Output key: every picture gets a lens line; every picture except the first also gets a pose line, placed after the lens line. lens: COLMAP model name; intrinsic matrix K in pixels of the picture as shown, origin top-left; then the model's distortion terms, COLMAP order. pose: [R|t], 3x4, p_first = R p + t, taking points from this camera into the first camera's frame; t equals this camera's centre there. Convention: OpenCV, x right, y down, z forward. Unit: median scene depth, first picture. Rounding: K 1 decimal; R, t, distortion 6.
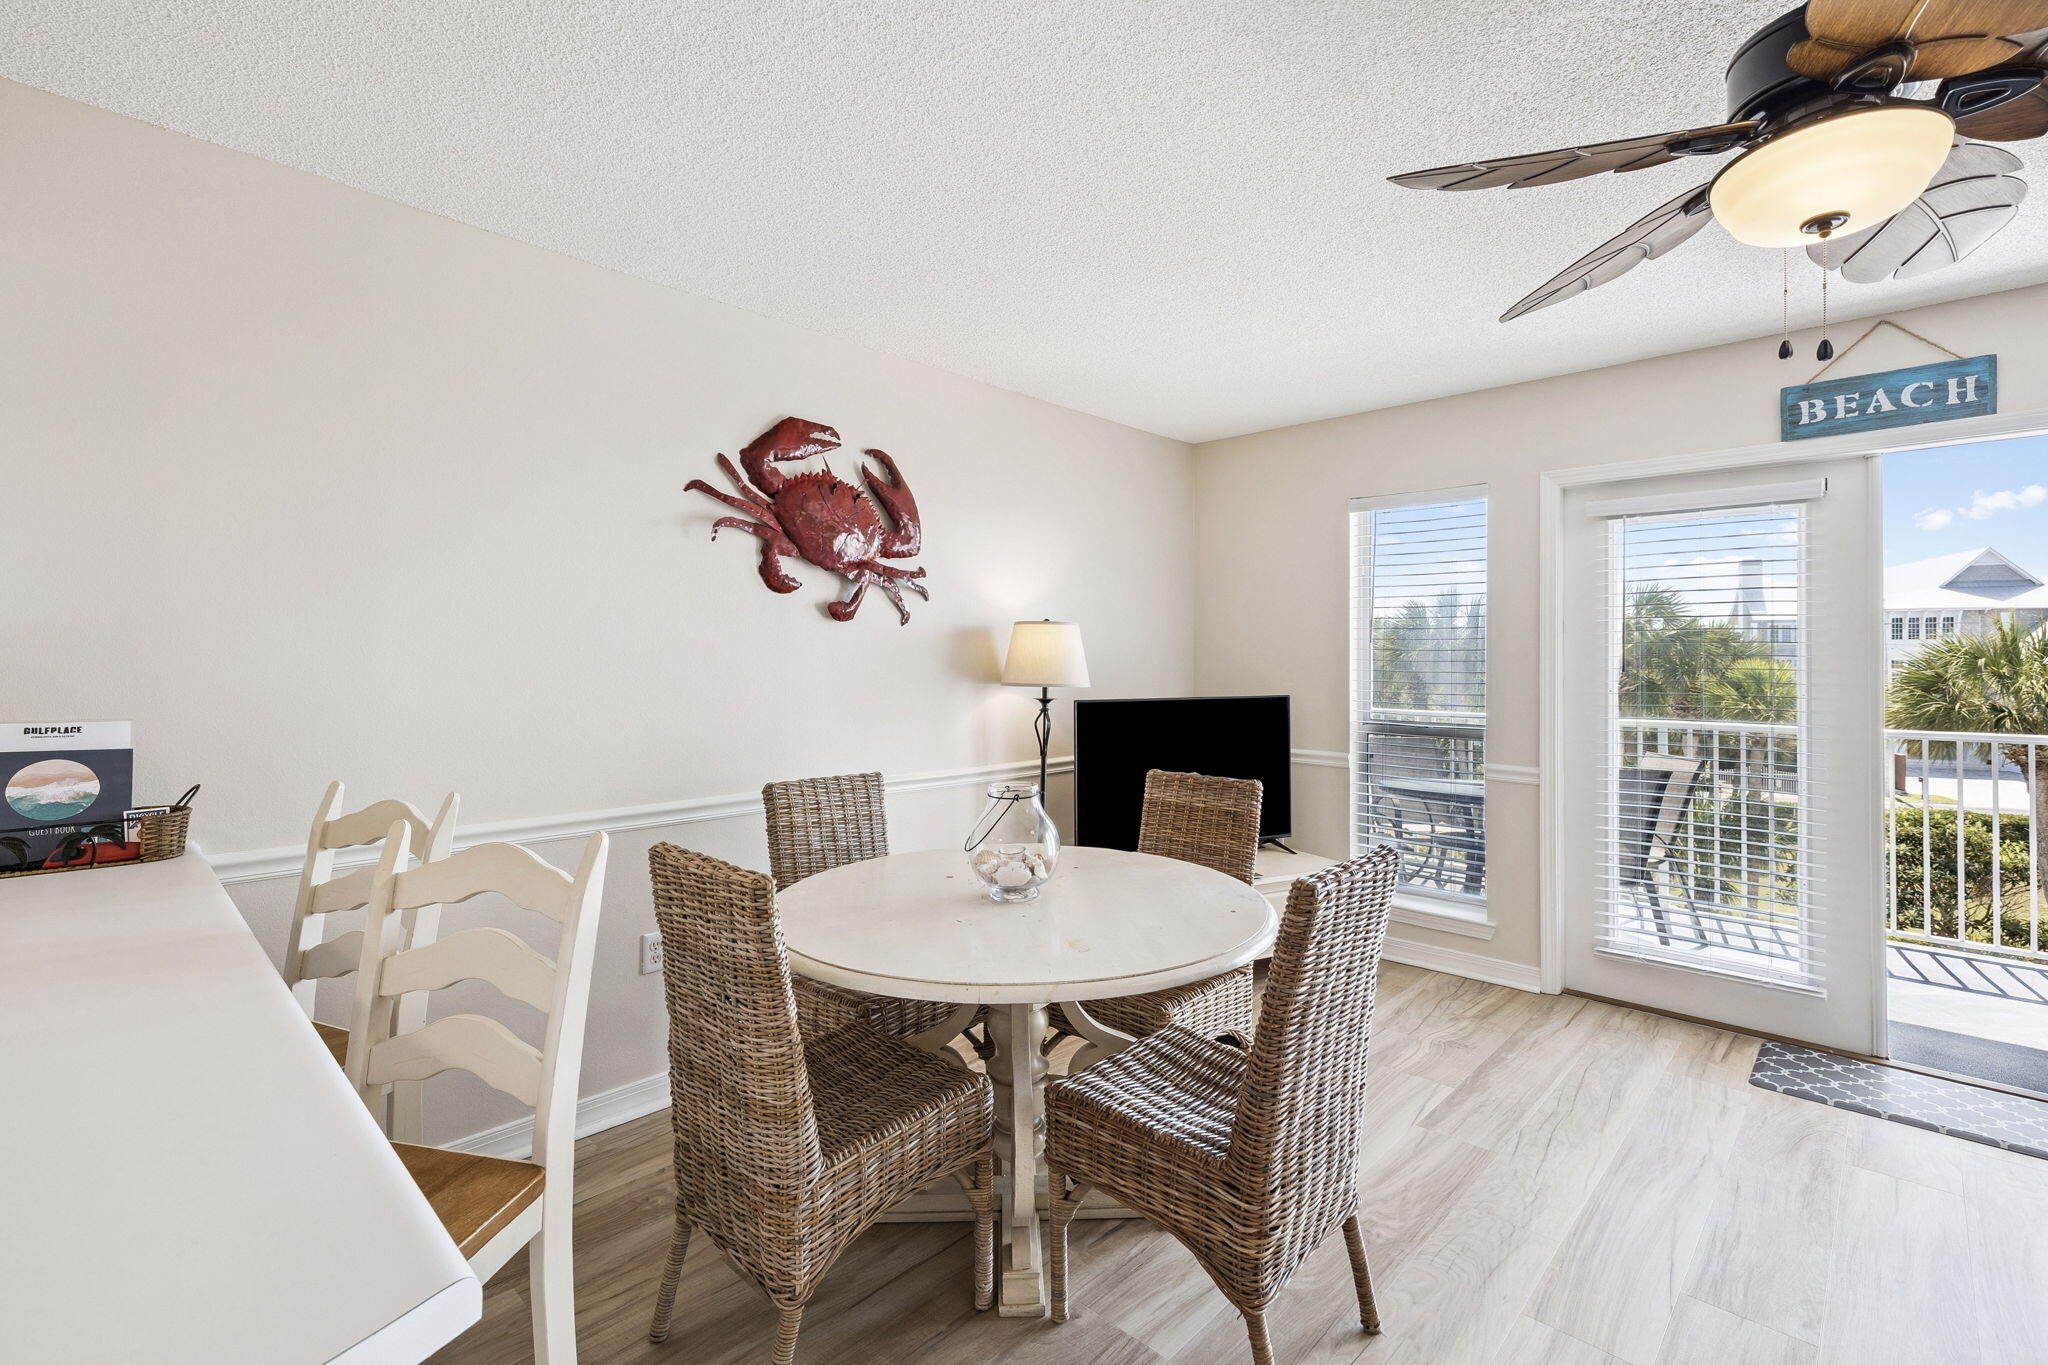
lens RADIAL K [[916.2, 0, 1056.6], [0, 916.2, 658.5], [0, 0, 1]] dist [0.003506, -0.000269]
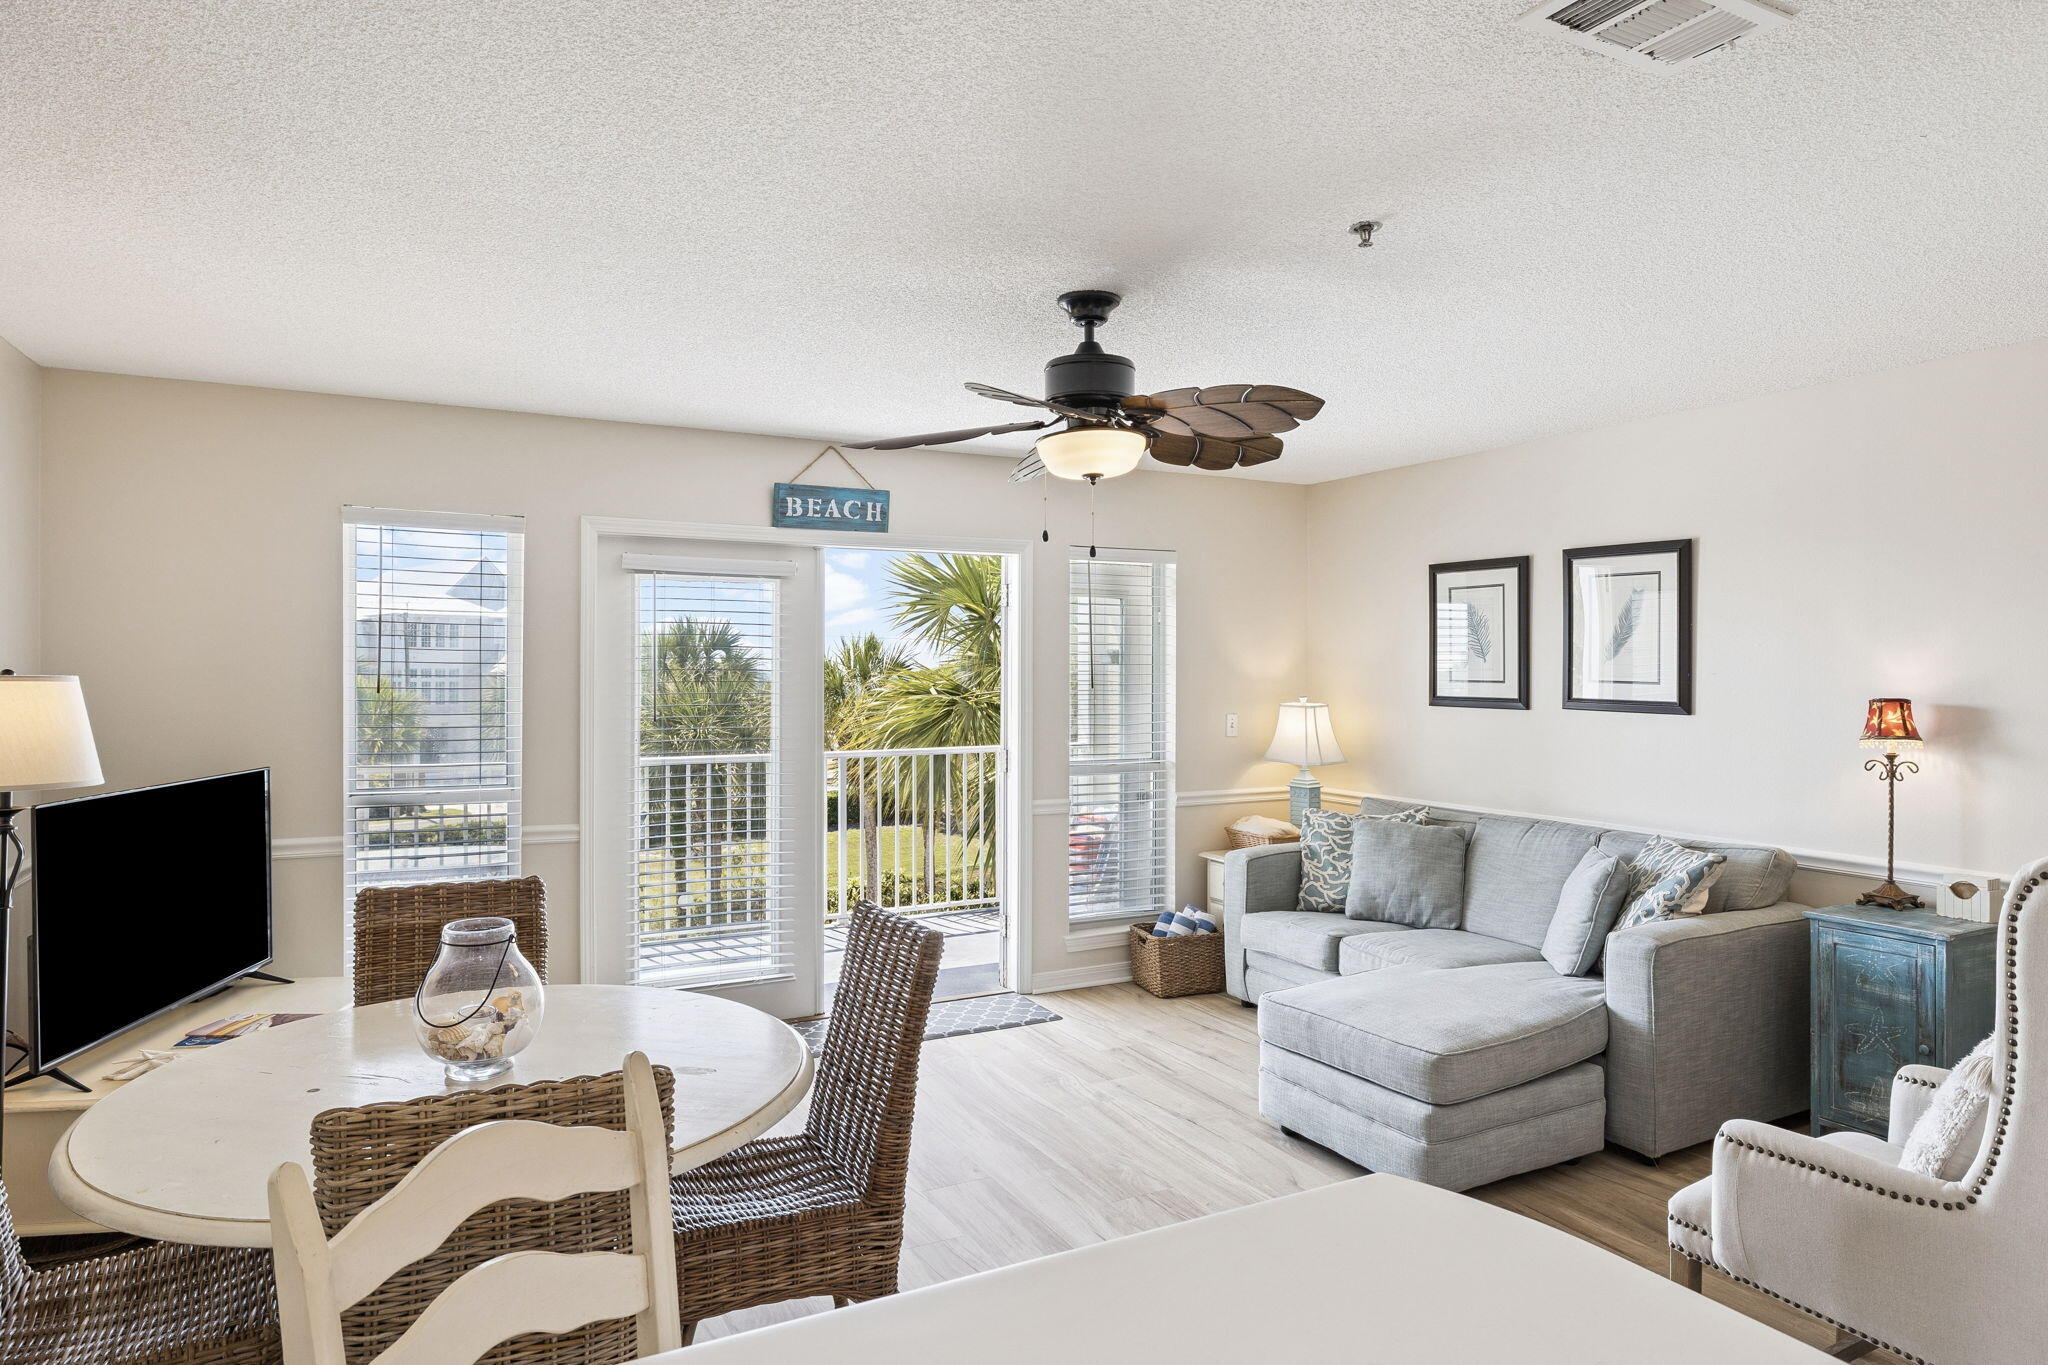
lens RADIAL K [[1205.4, 0, 1005.3], [0, 1205.4, 681.5], [0, 0, 1]] dist [-0.020622, -0.000505]
pose [[0.332337, -0.011205, 0.943094, -0.613361], [-0.004984, 0.999895, 0.013636, -0.059044], [-0.943147, -0.009232, 0.332246, 0.197146]]
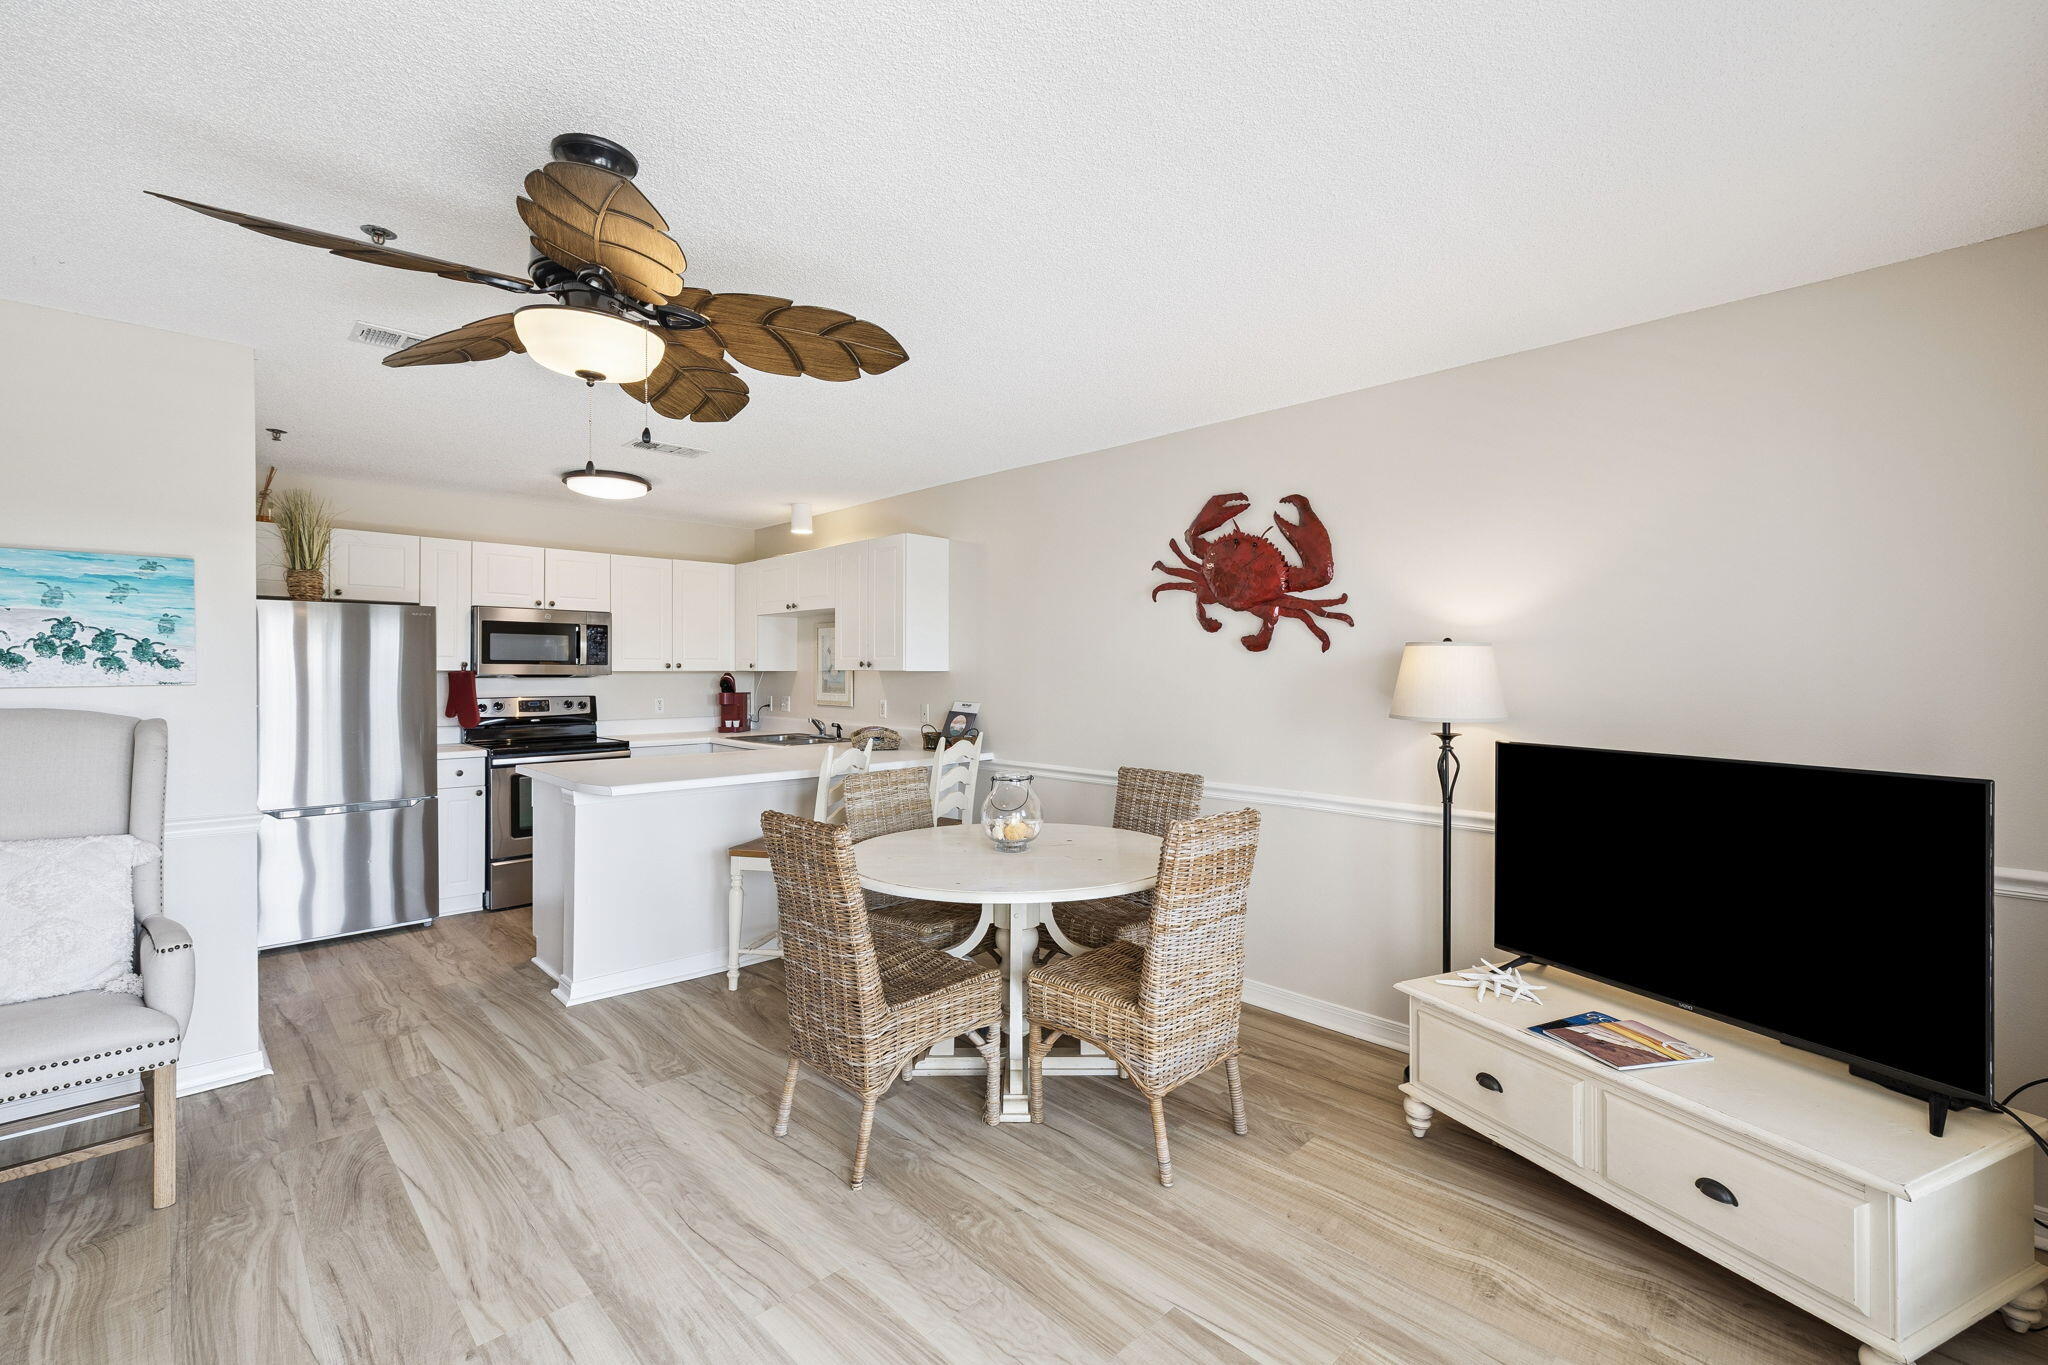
lens RADIAL K [[866.4, 0, 992.5], [0, 866.4, 685.2], [0, 0, 1]] dist [0.001318, -0.000097]
pose [[-0.065963, 0.013905, -0.997725, 0.956662], [-0.003160, 0.999895, 0.014144, -0.012550], [0.997817, 0.004086, -0.065912, 0.772010]]
